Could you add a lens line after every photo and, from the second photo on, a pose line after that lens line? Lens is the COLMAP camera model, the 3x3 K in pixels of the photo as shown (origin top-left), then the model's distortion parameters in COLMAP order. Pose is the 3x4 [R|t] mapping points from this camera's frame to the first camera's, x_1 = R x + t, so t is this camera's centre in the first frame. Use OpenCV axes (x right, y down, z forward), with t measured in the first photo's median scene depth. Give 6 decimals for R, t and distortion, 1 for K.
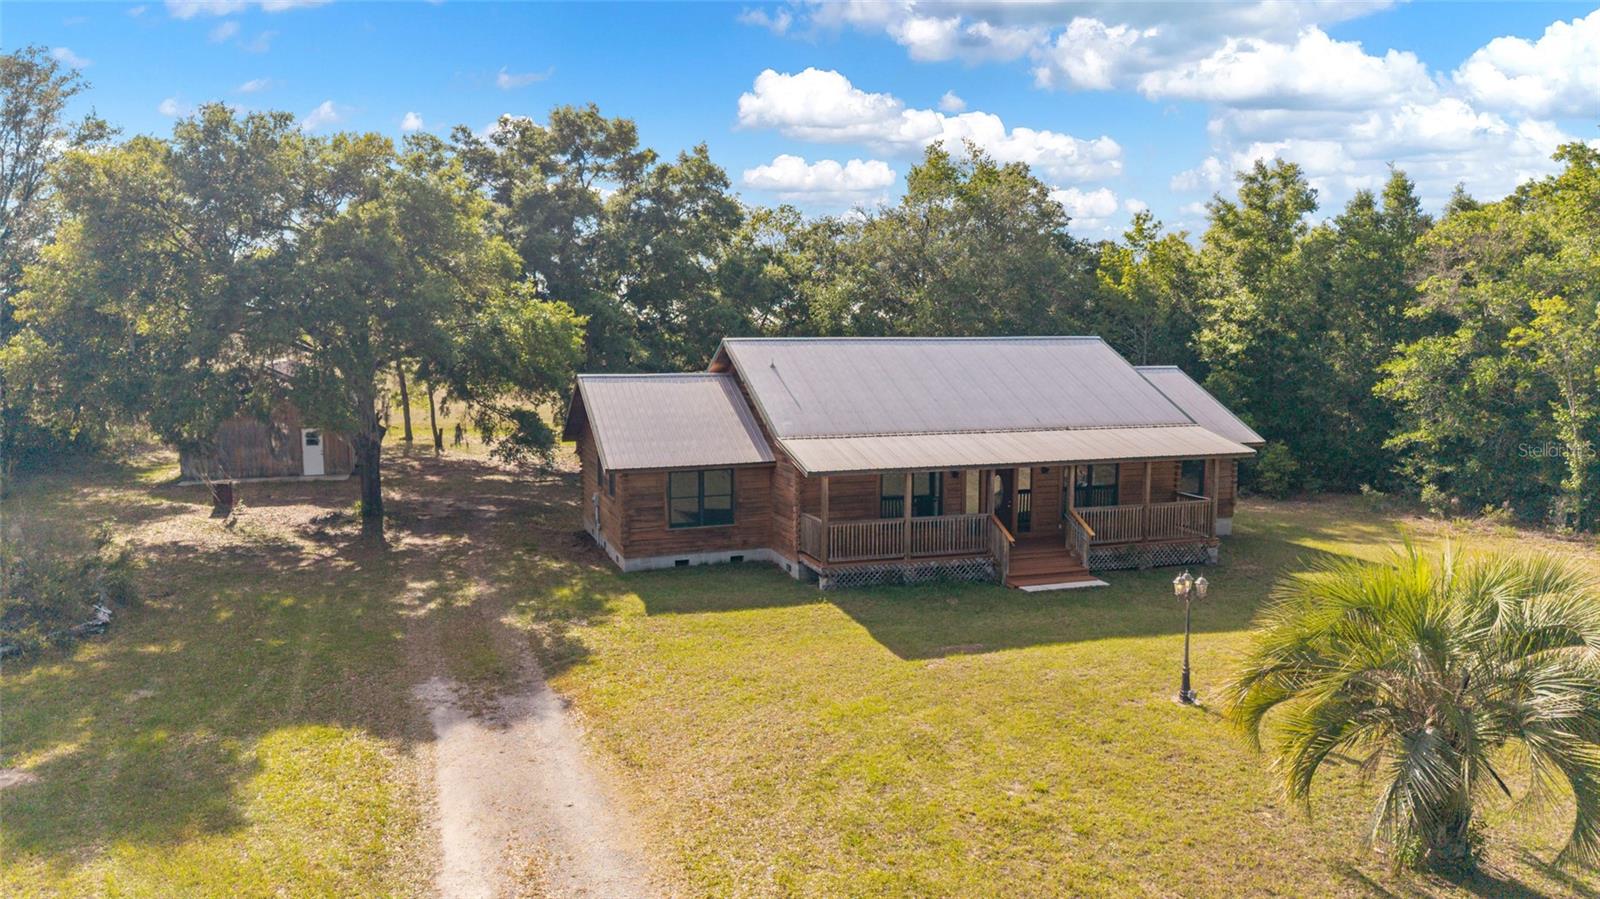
lens RADIAL K [[1071.2, 0, 789.6], [0, 1071.2, 448.0], [0, 0, 1]] dist [0.030630, -0.005358]
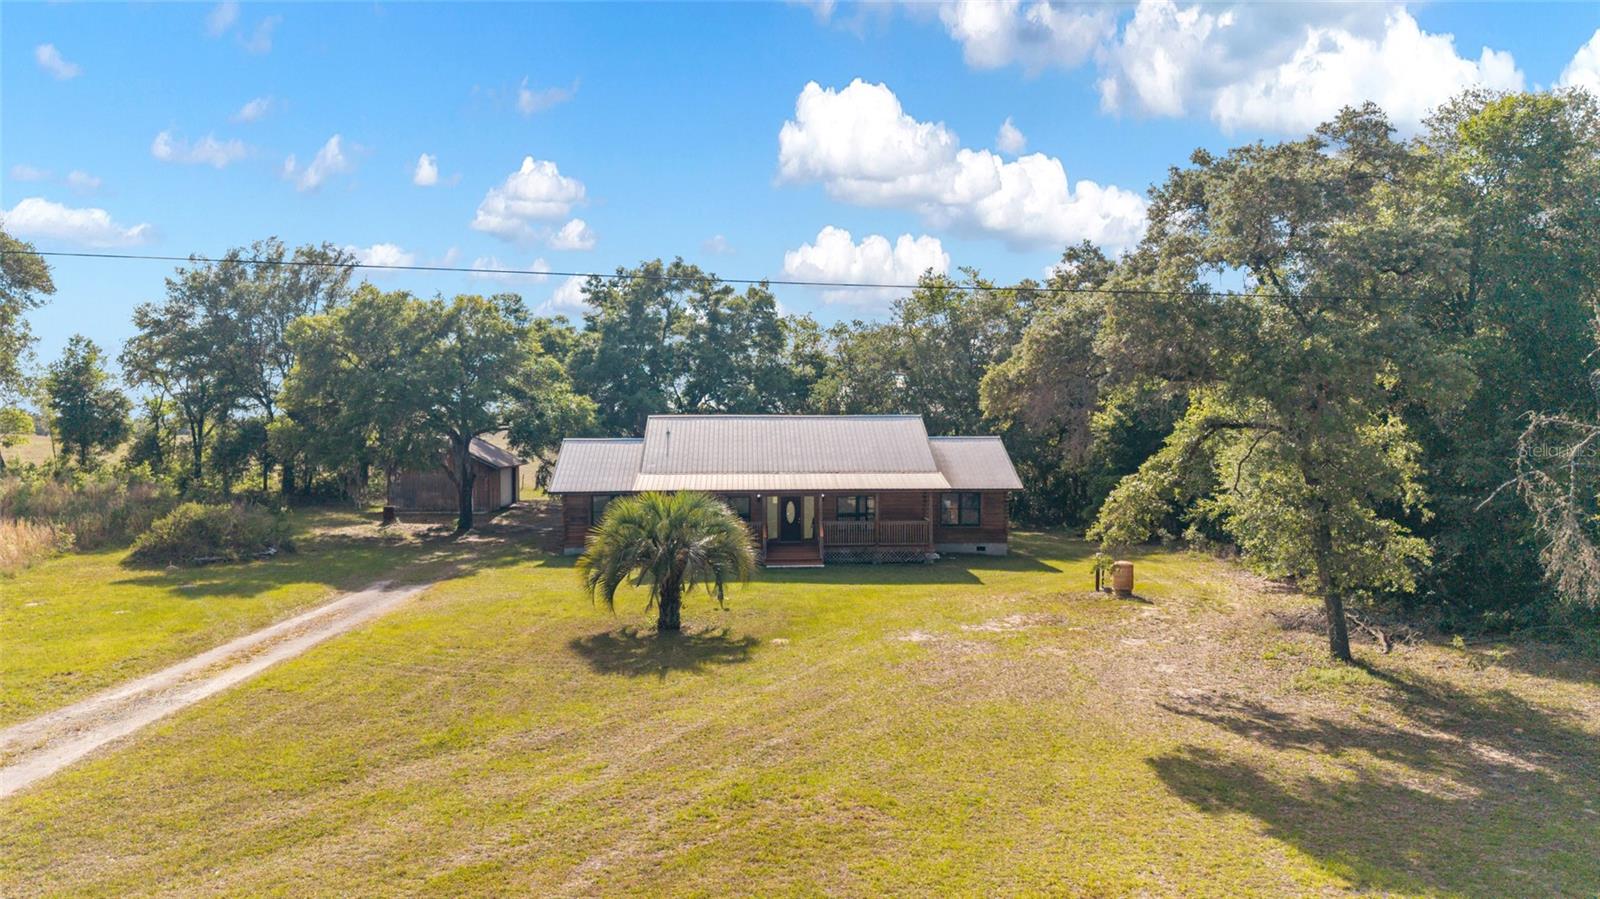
lens RADIAL K [[1071.2, 0, 789.6], [0, 1071.2, 448.0], [0, 0, 1]] dist [0.030630, -0.005358]
pose [[0.963498, 0.002244, -0.267707, 0.627431], [-0.026125, 0.995980, -0.085680, 0.085705], [0.266439, 0.089546, 0.959683, -0.532530]]
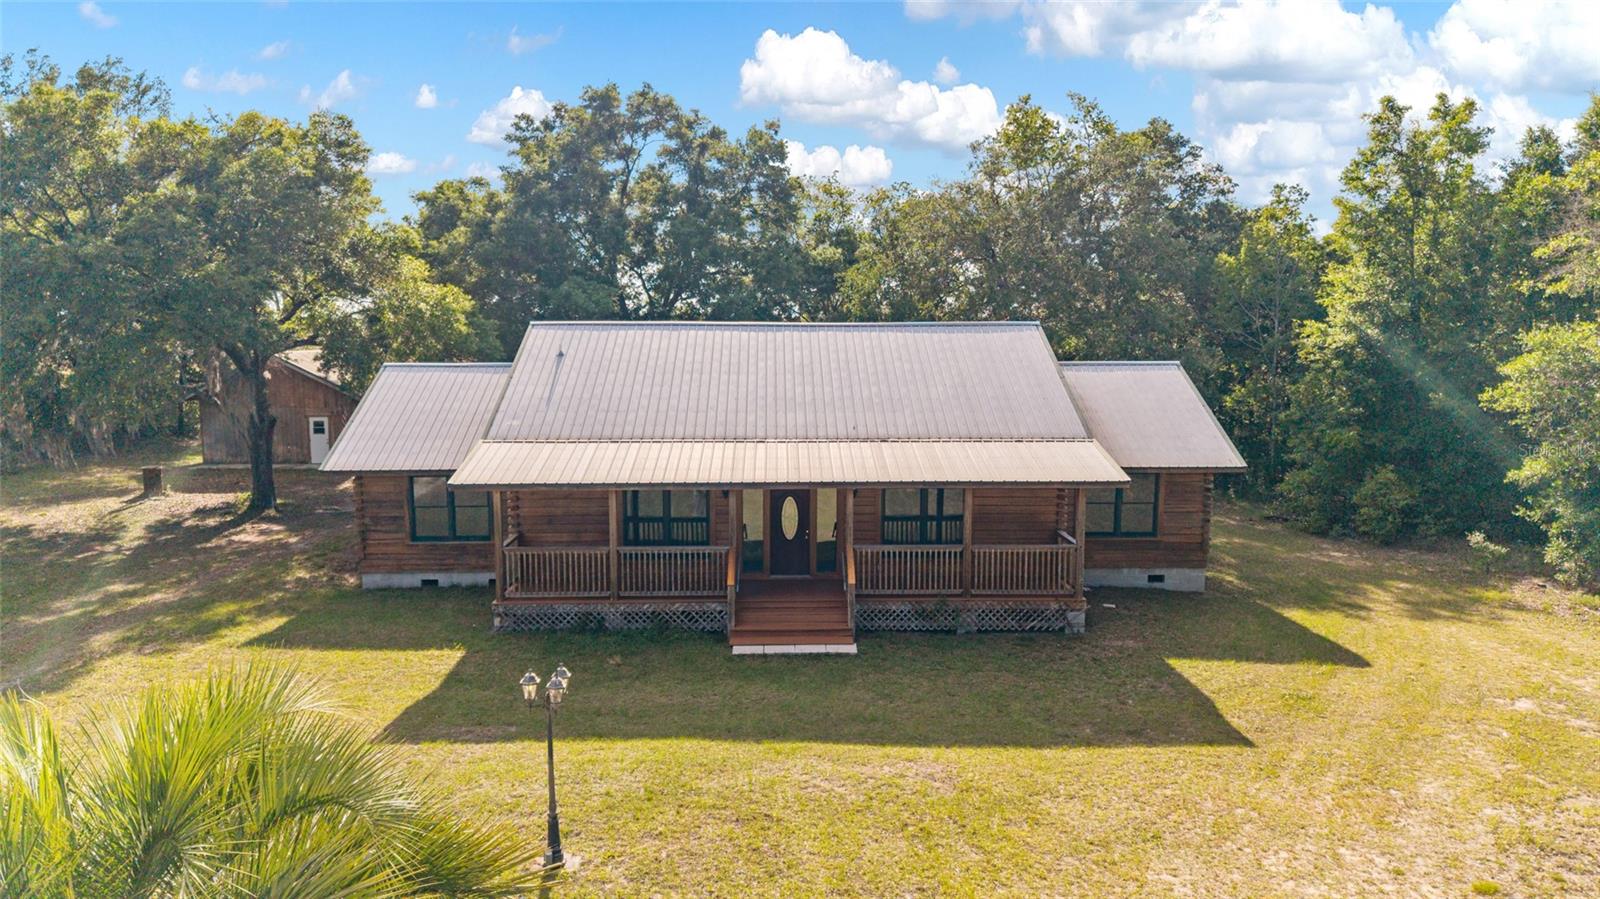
lens RADIAL K [[1071.2, 0, 789.6], [0, 1071.2, 448.0], [0, 0, 1]] dist [0.030630, -0.005358]
pose [[0.955217, 0.031594, -0.294215, 0.429860], [-0.032145, 0.999479, 0.002961, -0.012528], [0.294155, 0.006629, 0.955735, 0.265400]]
